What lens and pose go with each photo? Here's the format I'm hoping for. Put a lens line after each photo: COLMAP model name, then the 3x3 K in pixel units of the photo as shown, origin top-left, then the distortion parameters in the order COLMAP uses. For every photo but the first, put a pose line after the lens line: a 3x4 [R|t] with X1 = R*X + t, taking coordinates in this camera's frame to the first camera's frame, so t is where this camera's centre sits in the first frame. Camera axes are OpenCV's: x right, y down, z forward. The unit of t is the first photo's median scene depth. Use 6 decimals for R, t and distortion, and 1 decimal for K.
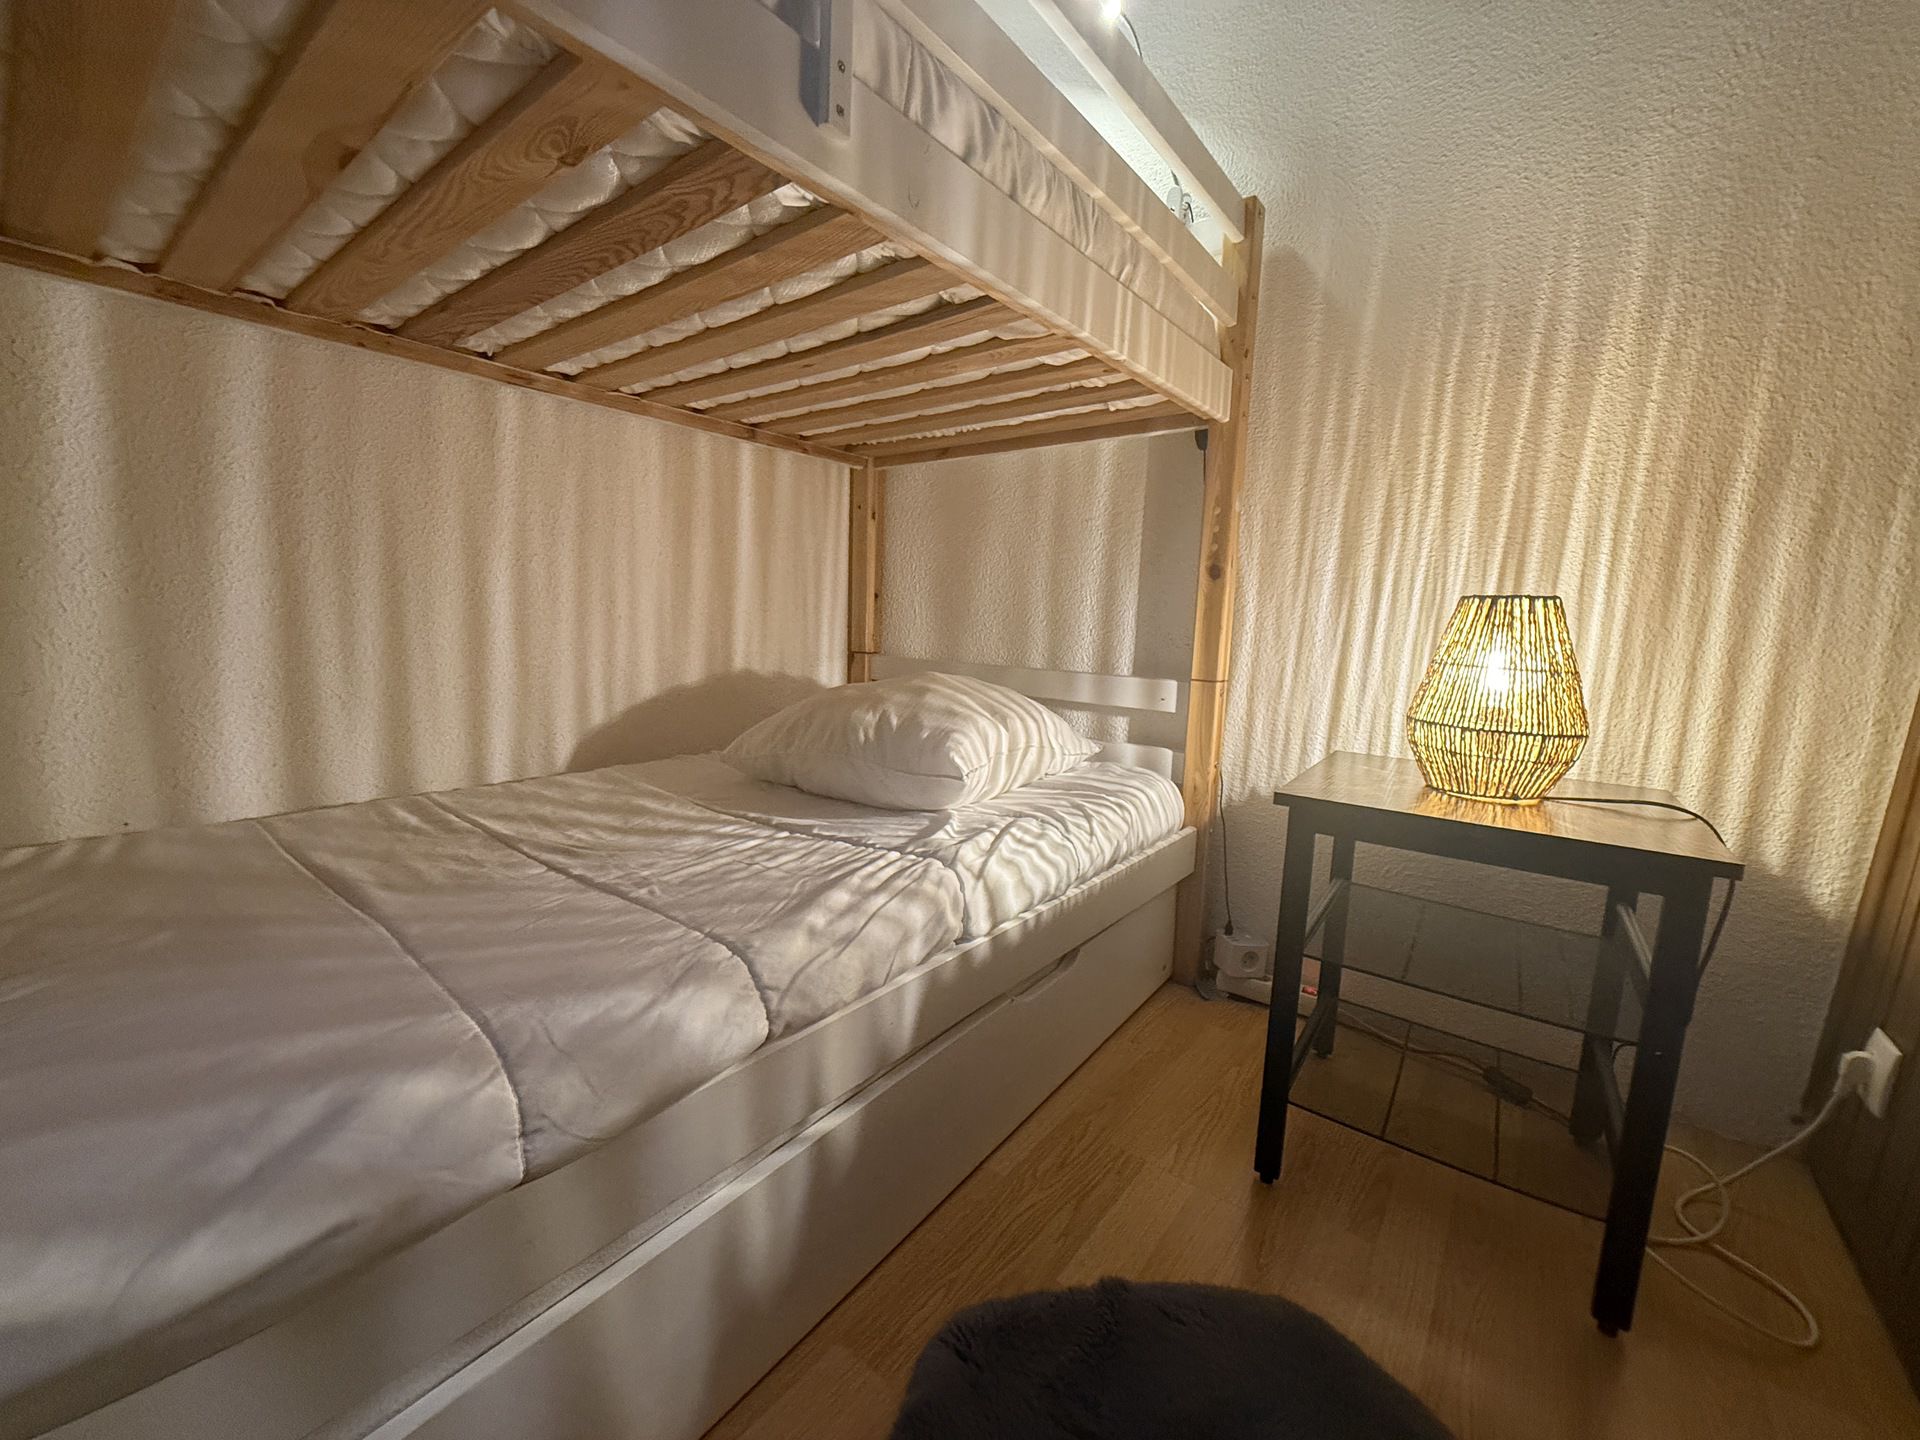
lens RADIAL K [[763.7, 0, 966.5], [0, 763.7, 724.9], [0, 0, 1]] dist [0.001543, -0.000203]
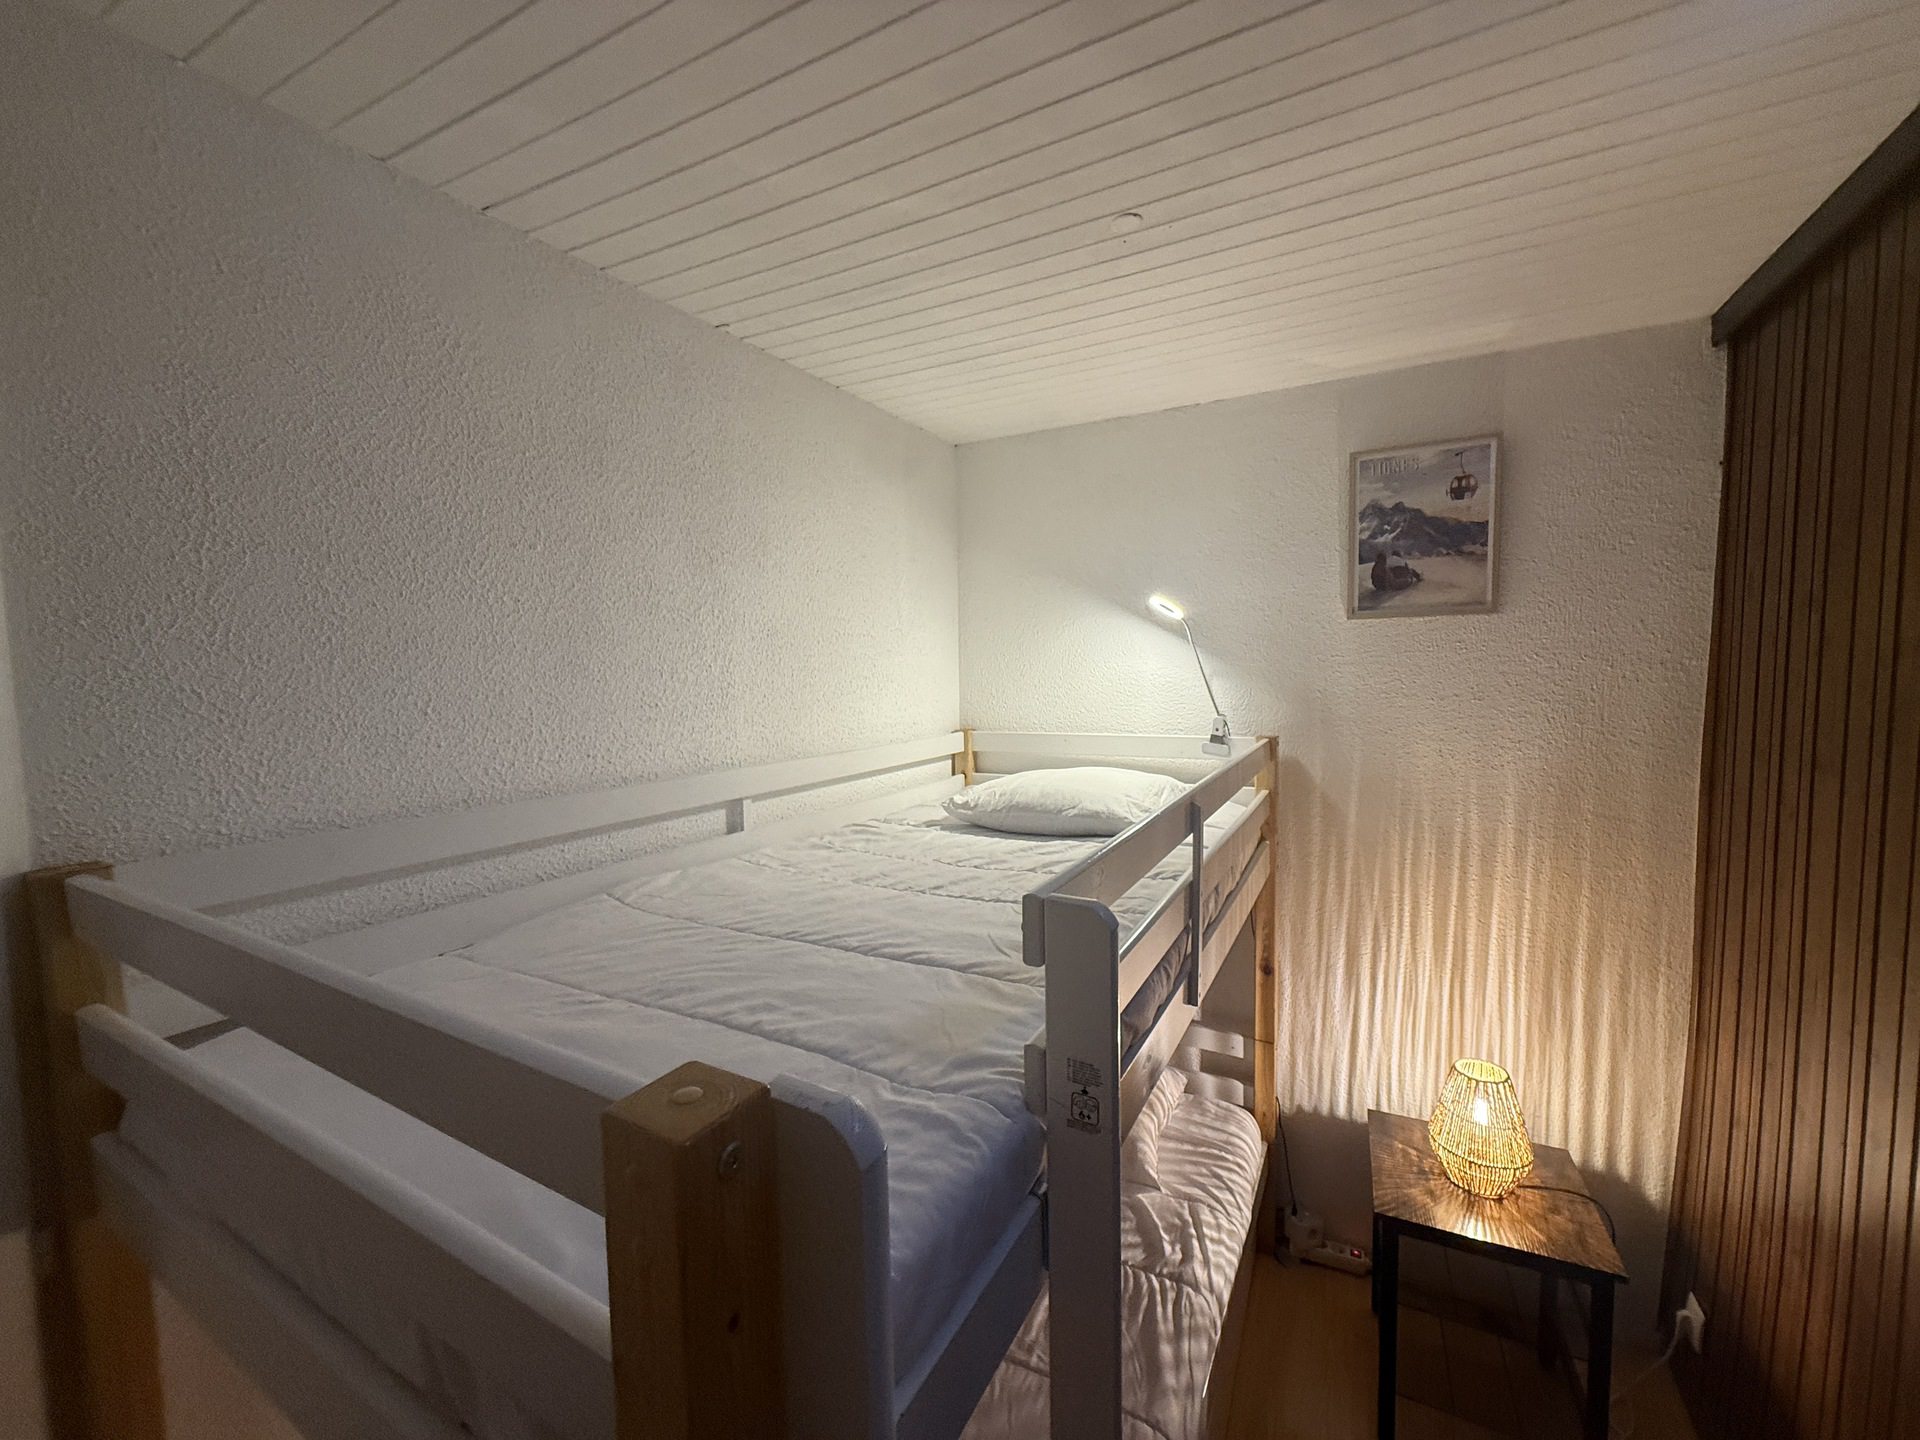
lens RADIAL K [[763.7, 0, 966.5], [0, 763.7, 724.9], [0, 0, 1]] dist [0.001543, -0.000203]
pose [[0.985457, -0.062859, 0.157873, -0.529949], [0.074065, 0.995059, -0.066126, -0.725495], [-0.152937, 0.076857, 0.985243, -0.473397]]
